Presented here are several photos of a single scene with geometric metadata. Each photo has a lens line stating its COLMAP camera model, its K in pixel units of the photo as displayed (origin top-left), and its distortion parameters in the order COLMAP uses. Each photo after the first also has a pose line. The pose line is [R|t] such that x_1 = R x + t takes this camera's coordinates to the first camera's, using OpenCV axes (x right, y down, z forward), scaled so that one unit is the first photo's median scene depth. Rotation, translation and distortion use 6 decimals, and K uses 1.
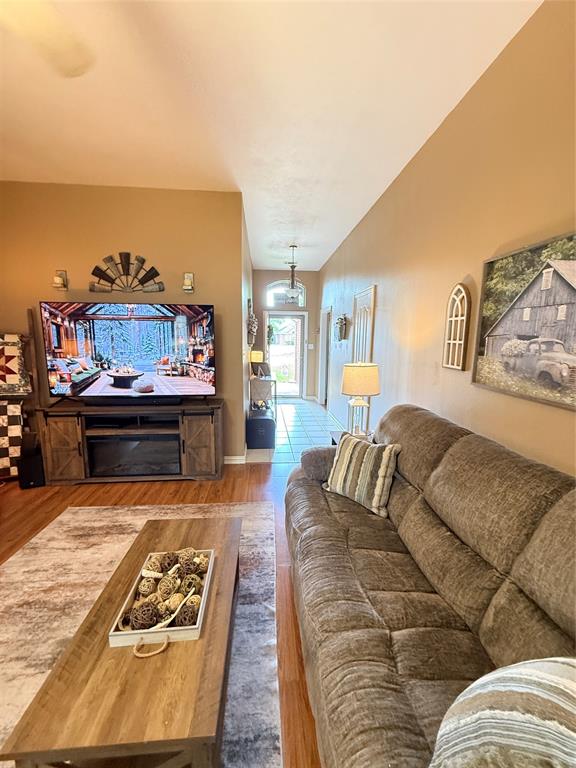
lens RADIAL K [[305.9, 0, 286.8], [0, 305.9, 380.2], [0, 0, 1]] dist [0.001296, 0.000059]
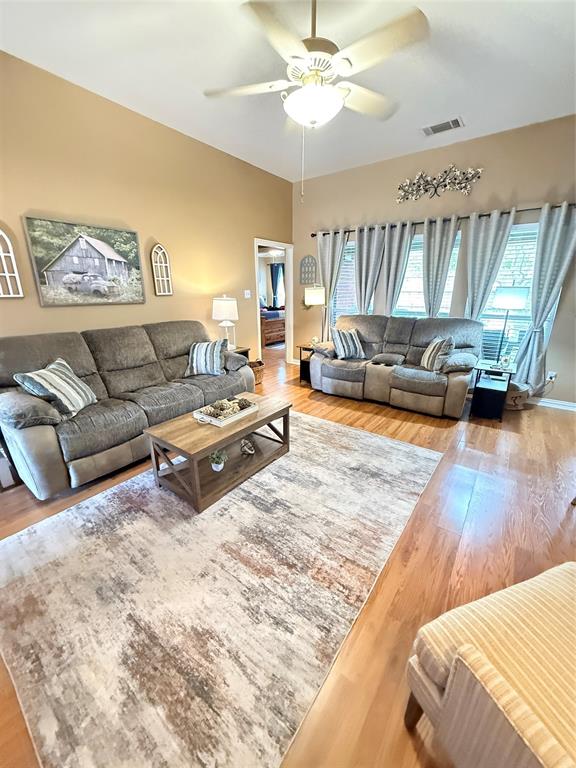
lens RADIAL K [[305.9, 0, 287.3], [0, 305.9, 383.4], [0, 0, 1]] dist [0.001296, 0.000059]
pose [[-0.757568, -0.201346, 0.620927, -0.732362], [0.087007, 0.911604, 0.401756, -0.078308], [-0.646932, 0.358383, -0.673083, 0.801405]]
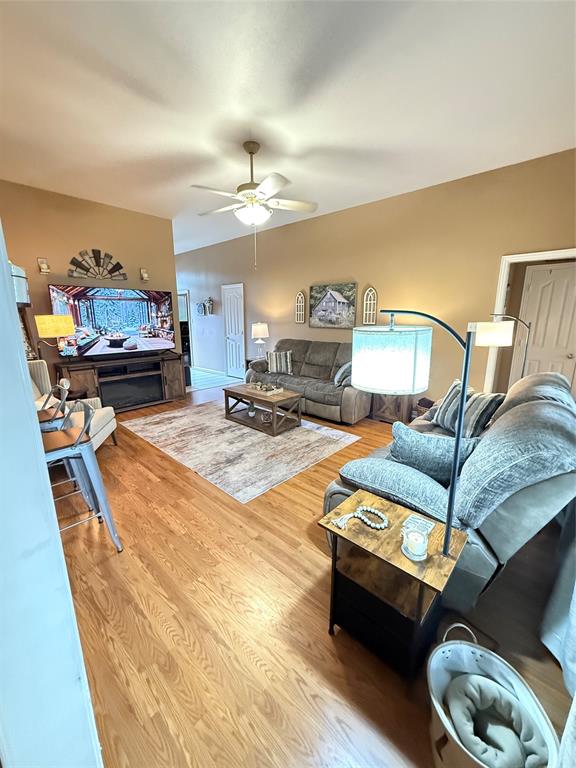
lens RADIAL K [[305.9, 0, 287.8], [0, 305.9, 382.4], [0, 0, 1]] dist [0.001296, 0.000059]
pose [[0.729853, -0.155114, 0.665774, -0.955103], [0.103966, 0.987774, 0.116162, 0.106516], [-0.675652, -0.015563, 0.737056, -0.633743]]
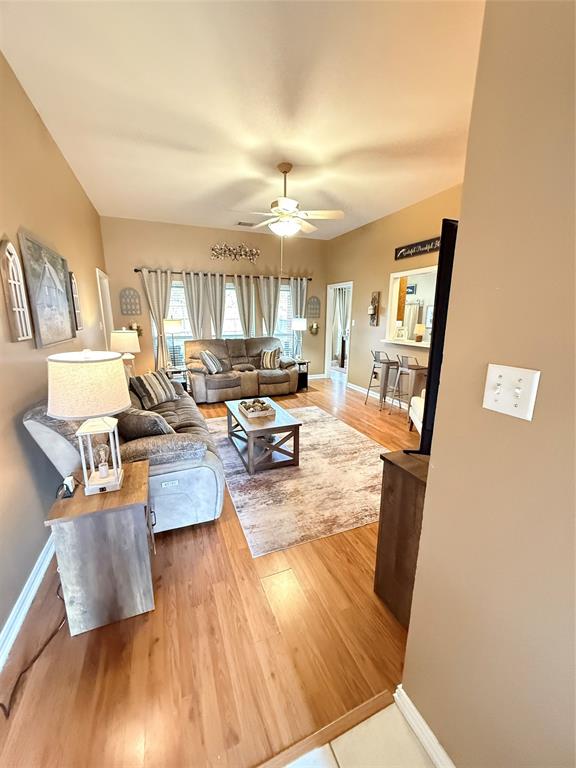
lens RADIAL K [[305.9, 0, 291.2], [0, 305.9, 381.7], [0, 0, 1]] dist [0.001296, 0.000059]
pose [[-0.947072, 0.057673, -0.315798, 0.060303], [-0.056699, 0.938213, 0.341381, -0.178877], [0.315975, 0.341218, -0.885285, 1.357200]]
